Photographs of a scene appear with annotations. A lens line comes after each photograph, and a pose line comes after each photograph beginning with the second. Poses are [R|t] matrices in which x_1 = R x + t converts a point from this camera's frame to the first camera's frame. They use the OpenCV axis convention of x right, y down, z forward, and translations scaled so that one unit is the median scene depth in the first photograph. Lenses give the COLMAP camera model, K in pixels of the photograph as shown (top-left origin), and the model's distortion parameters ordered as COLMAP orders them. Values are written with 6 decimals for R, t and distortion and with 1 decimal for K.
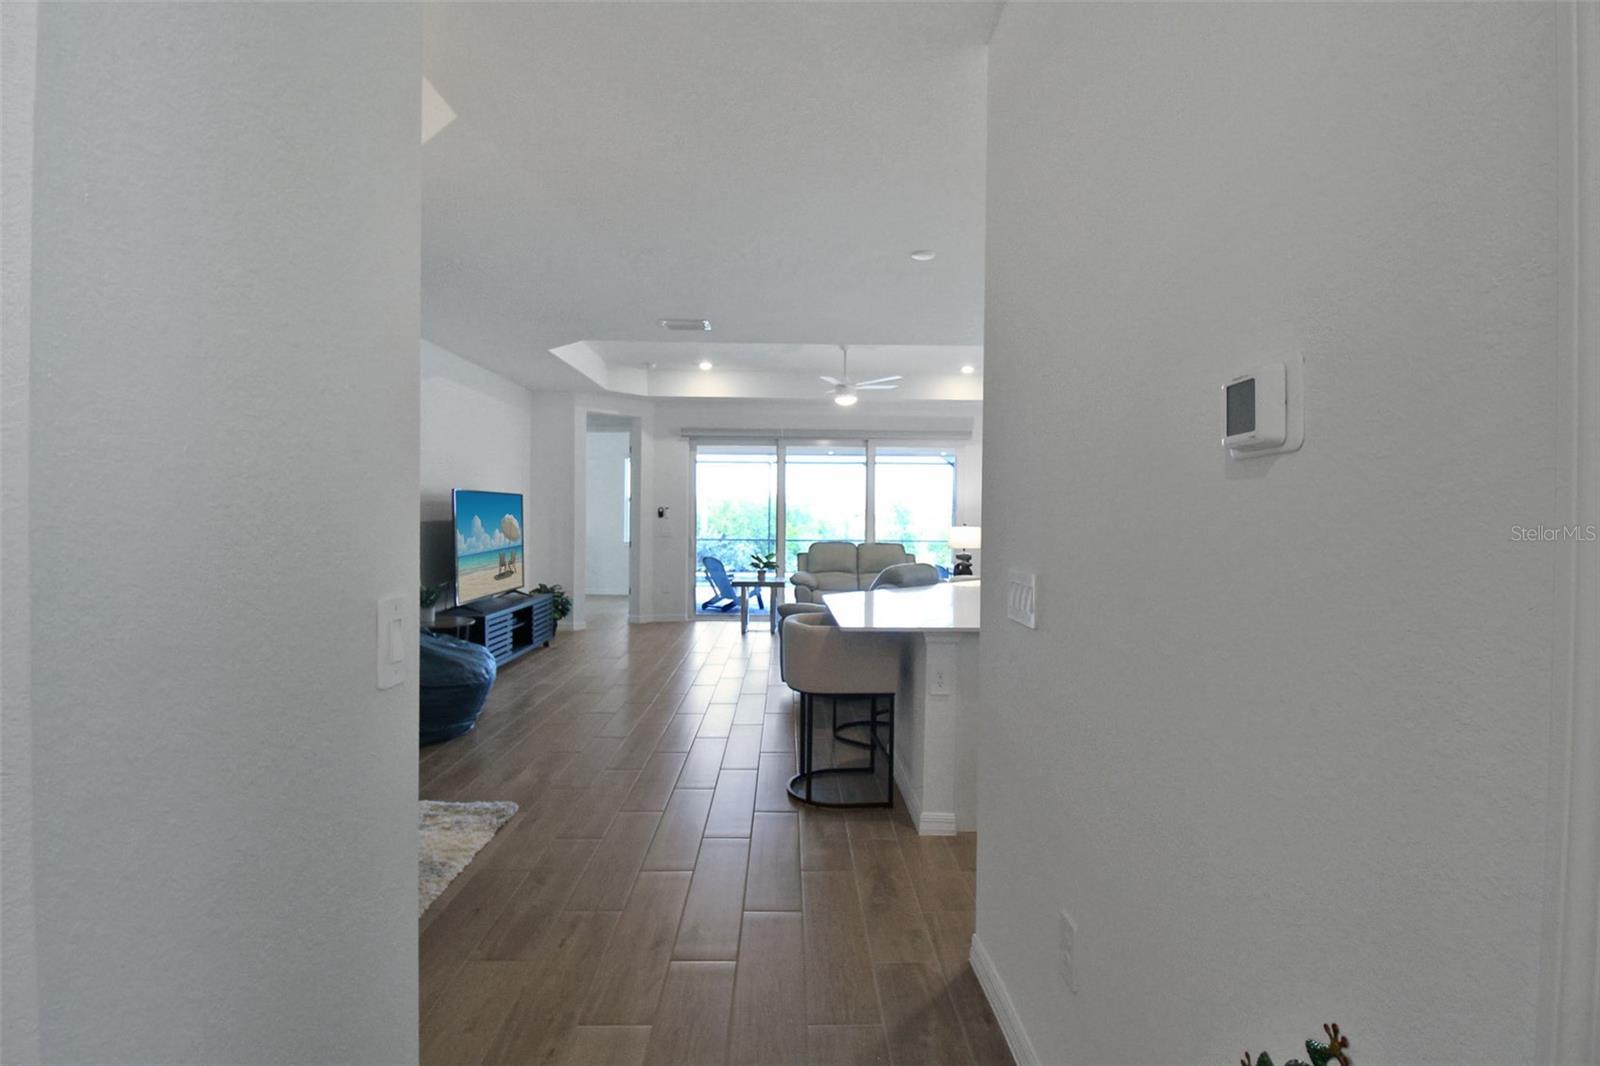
lens RADIAL K [[791.3, 0, 800.0], [0, 791.3, 533.0], [0, 0, 1]] dist [0.000048, -0.013293]
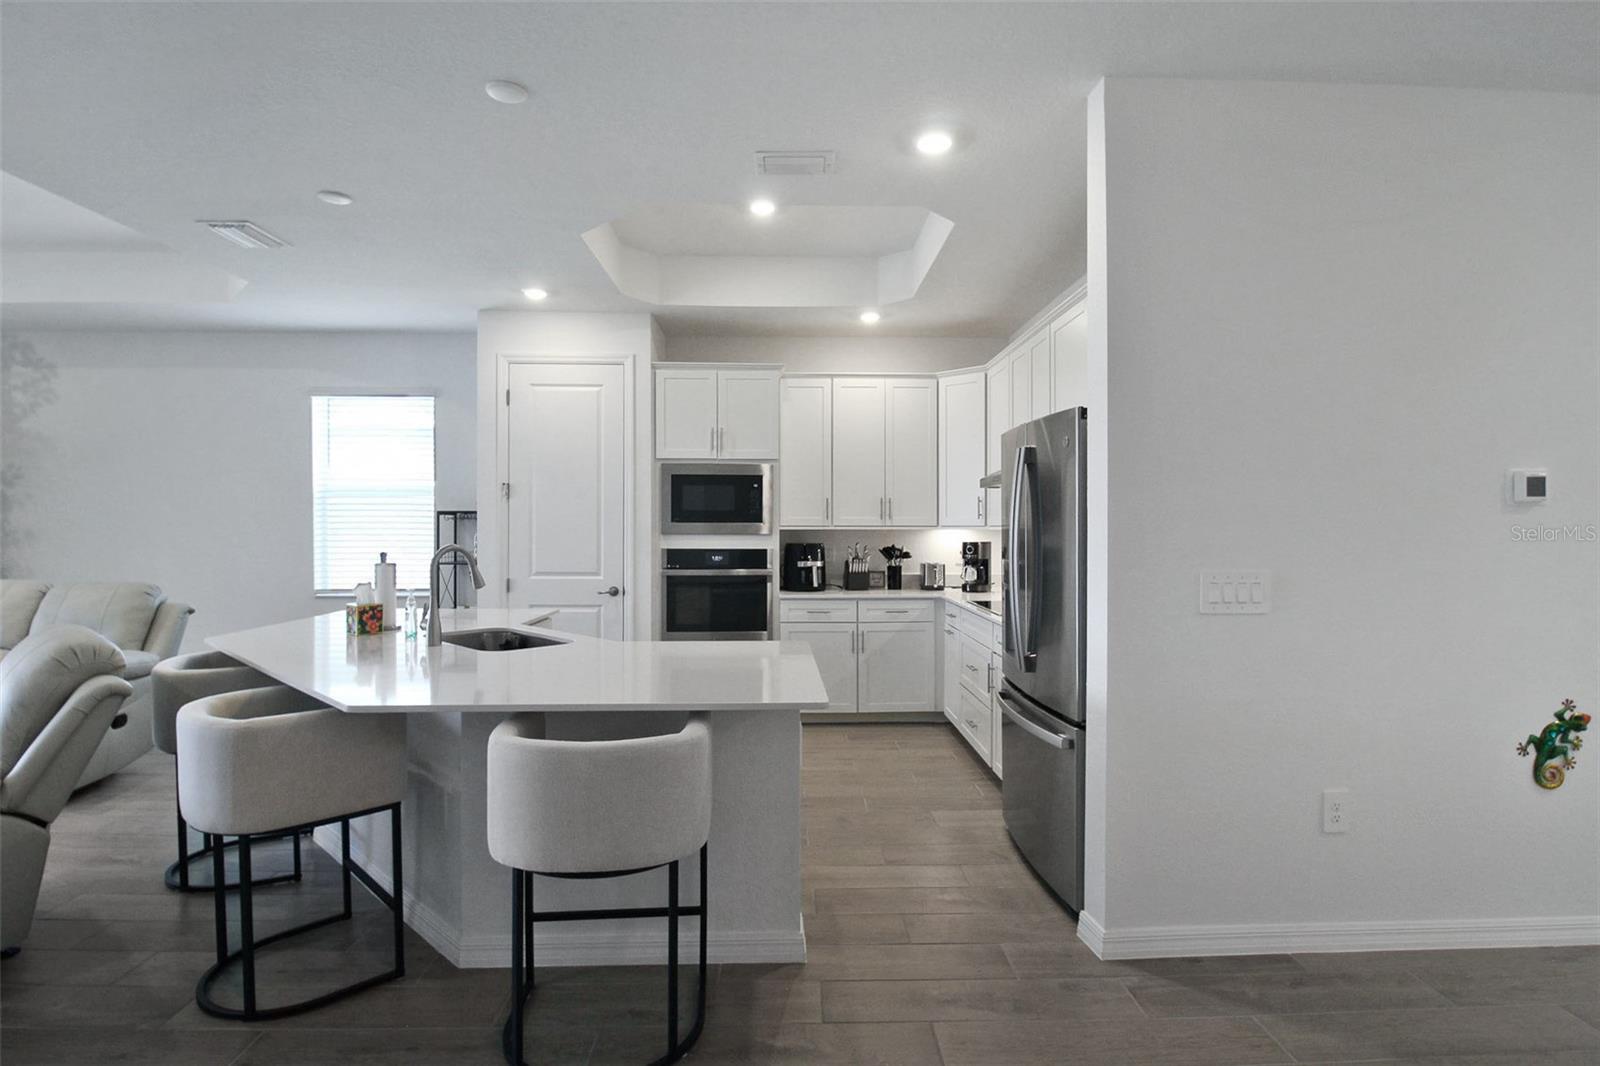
lens RADIAL K [[815.1, 0, 817.2], [0, 815.1, 529.4], [0, 0, 1]] dist [0.000114, -0.014986]
pose [[-0.012641, -0.016073, 0.999791, -0.213772], [0.019430, 0.999678, 0.016317, -0.011568], [-0.999731, 0.019632, -0.012324, 0.355417]]
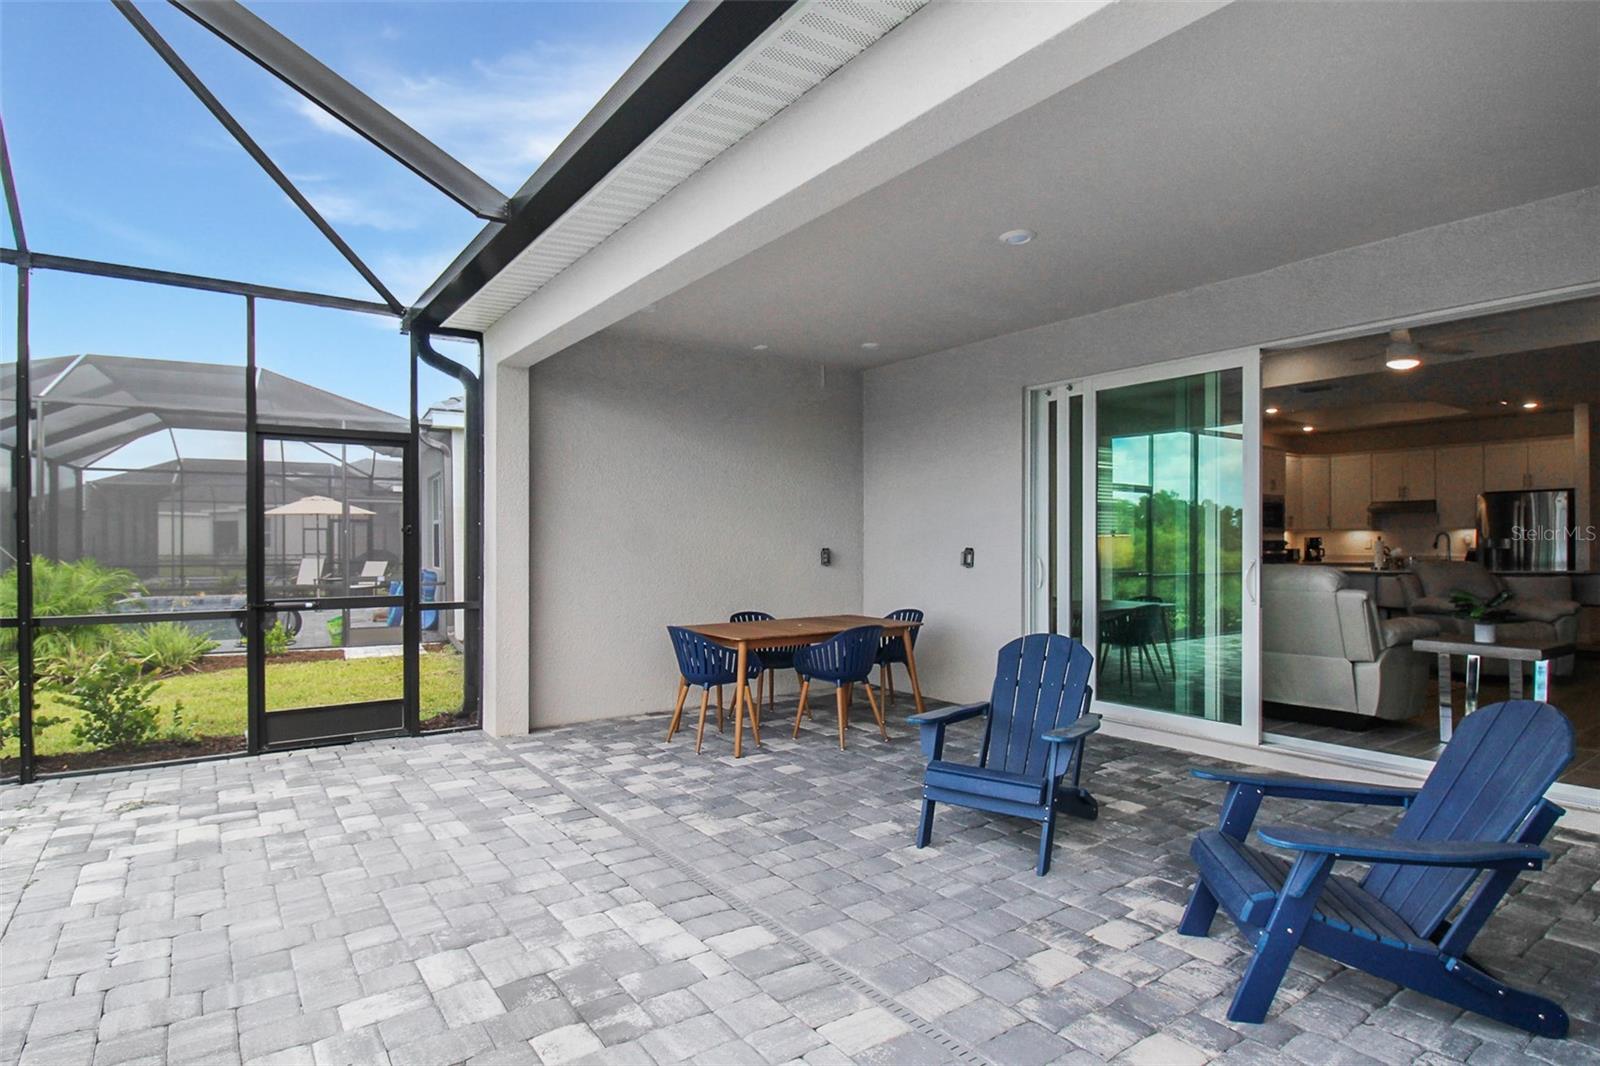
lens RADIAL K [[843.7, 0, 793.9], [0, 843.7, 538.2], [0, 0, 1]] dist [0.002530, -0.000761]
pose [[-0.567520, -0.007717, 0.823323, -0.232505], [0.009924, 0.999819, 0.016213, -0.017570], [-0.823300, 0.017372, -0.567341, 1.648226]]
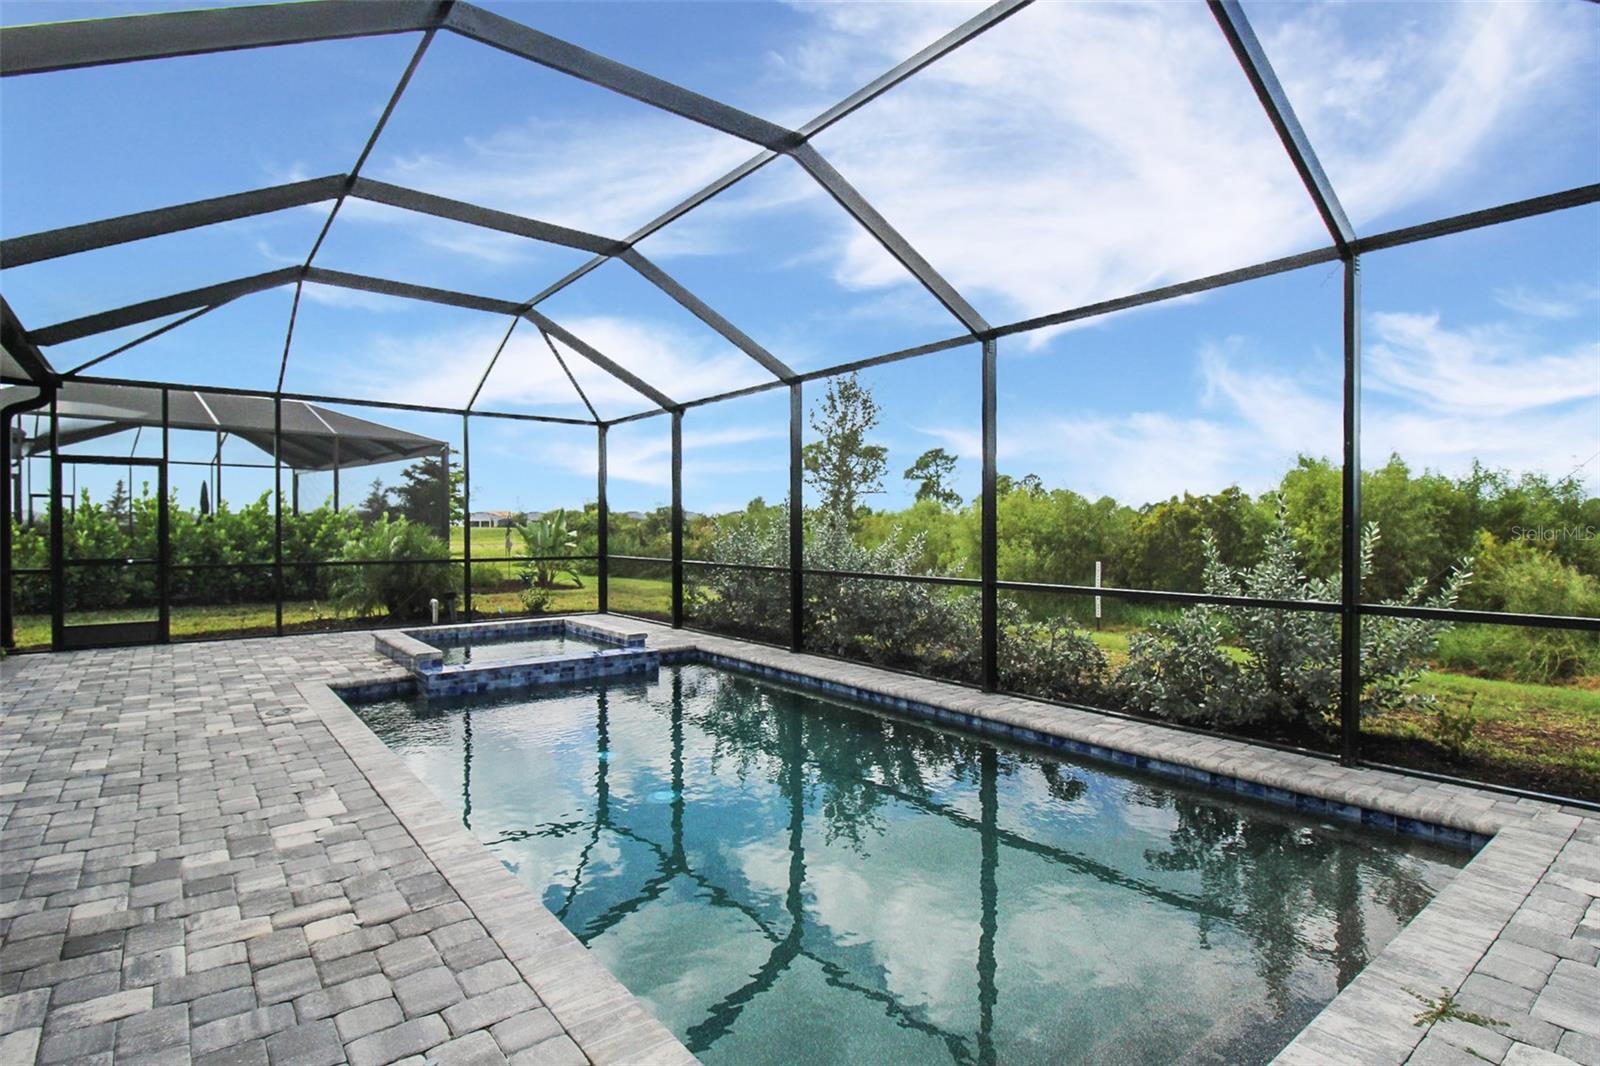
lens RADIAL K [[815.1, 0, 817.2], [0, 815.1, 529.4], [0, 0, 1]] dist [0.000114, -0.014986]
pose [[0.620257, -0.007604, -0.784362, 0.377340], [-0.011749, 0.999751, -0.018983, -0.012078], [0.784311, 0.020990, 0.620013, 1.622740]]
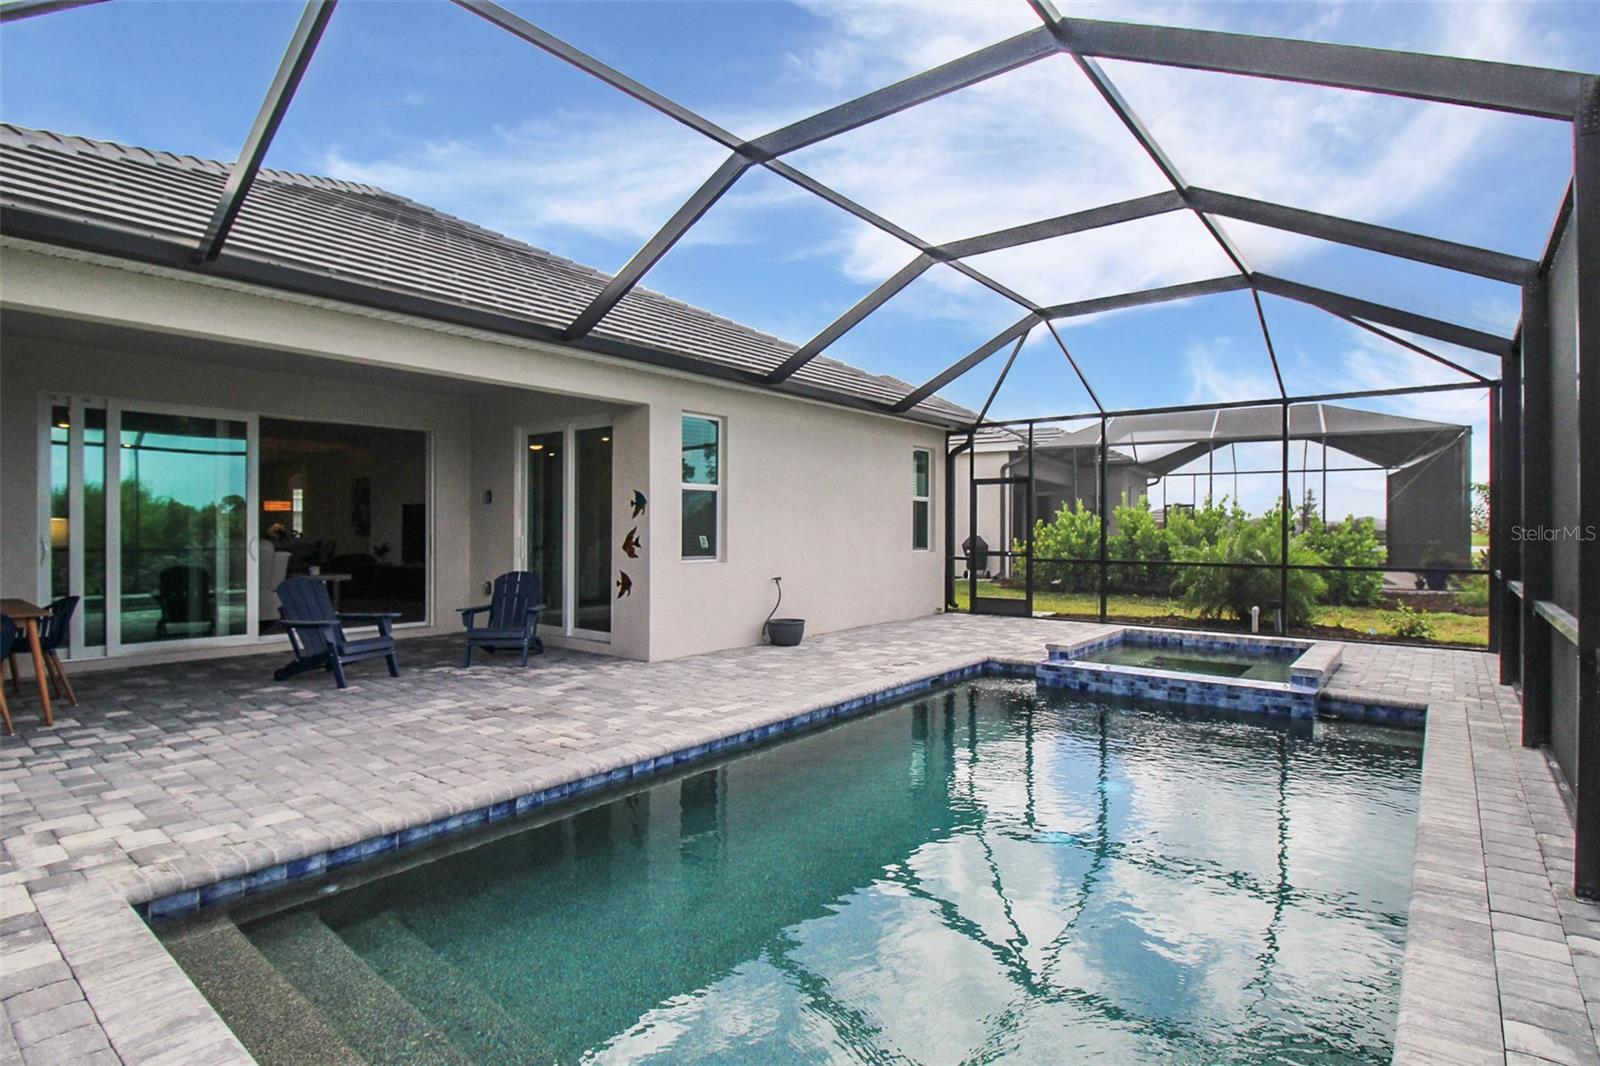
lens RADIAL K [[810.0, 0, 784.2], [0, 810.0, 537.3], [0, 0, 1]] dist [-0.006194, -0.001127]
pose [[-0.650285, -0.005331, -0.759672, 0.352557], [-0.028163, 0.999457, 0.017095, -0.021687], [0.759168, 0.032511, -0.650082, 2.135140]]
